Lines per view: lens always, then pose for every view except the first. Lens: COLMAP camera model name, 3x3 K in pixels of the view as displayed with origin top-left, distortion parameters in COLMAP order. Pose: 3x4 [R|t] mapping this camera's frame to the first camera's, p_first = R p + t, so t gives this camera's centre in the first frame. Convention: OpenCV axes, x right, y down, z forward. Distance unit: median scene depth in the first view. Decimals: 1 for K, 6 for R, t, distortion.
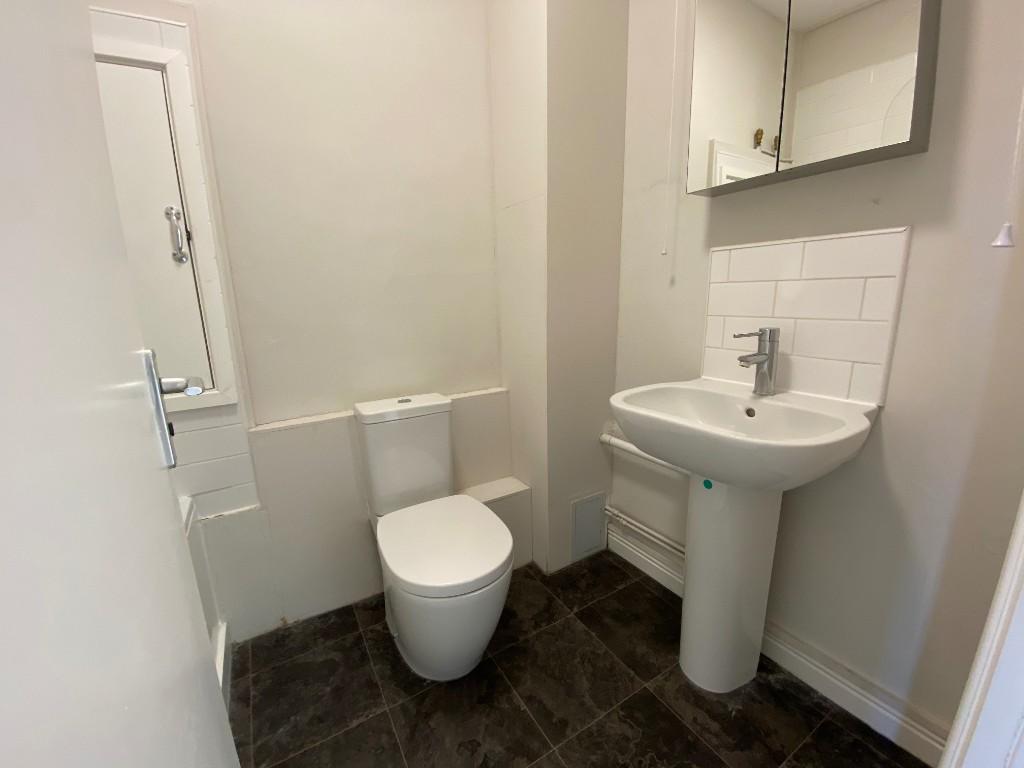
lens RADIAL K [[418.1, 0, 512.0], [0, 418.1, 384.0], [0, 0, 1]] dist [-0.022670, -0.000042]
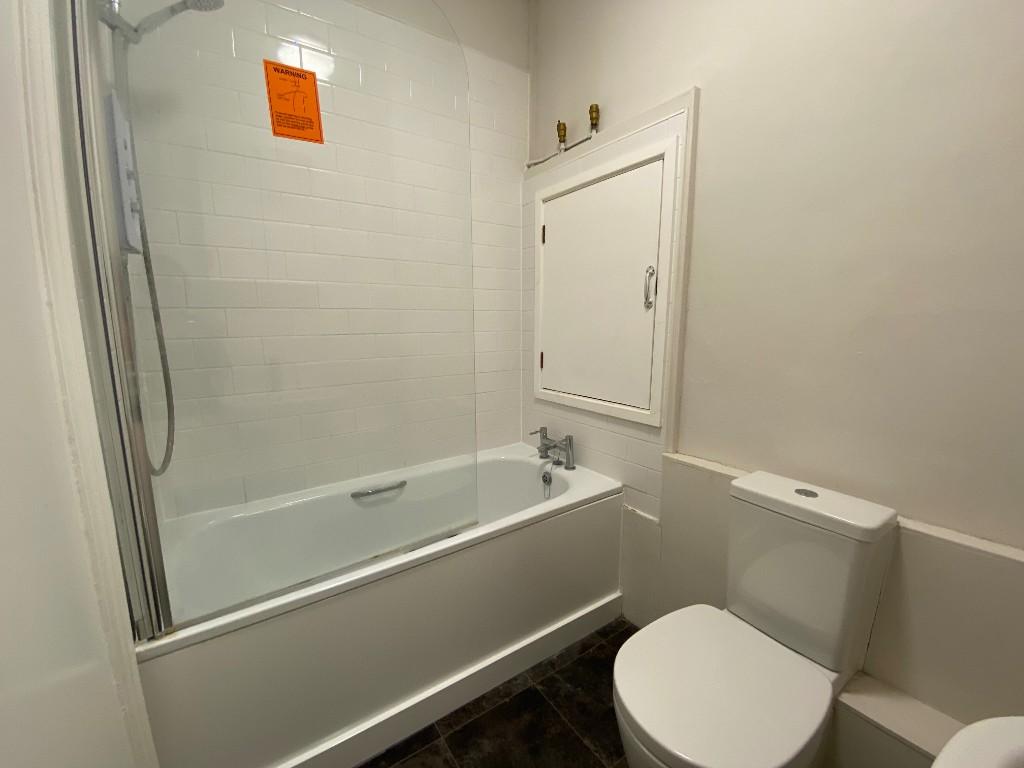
lens RADIAL K [[418.1, 0, 512.0], [0, 418.1, 384.0], [0, 0, 1]] dist [-0.022670, -0.000042]
pose [[0.044269, 0.167914, -0.984807, 0.435126], [-0.207479, 0.965825, 0.155351, -0.163185], [0.977237, 0.197449, 0.077595, 0.486516]]
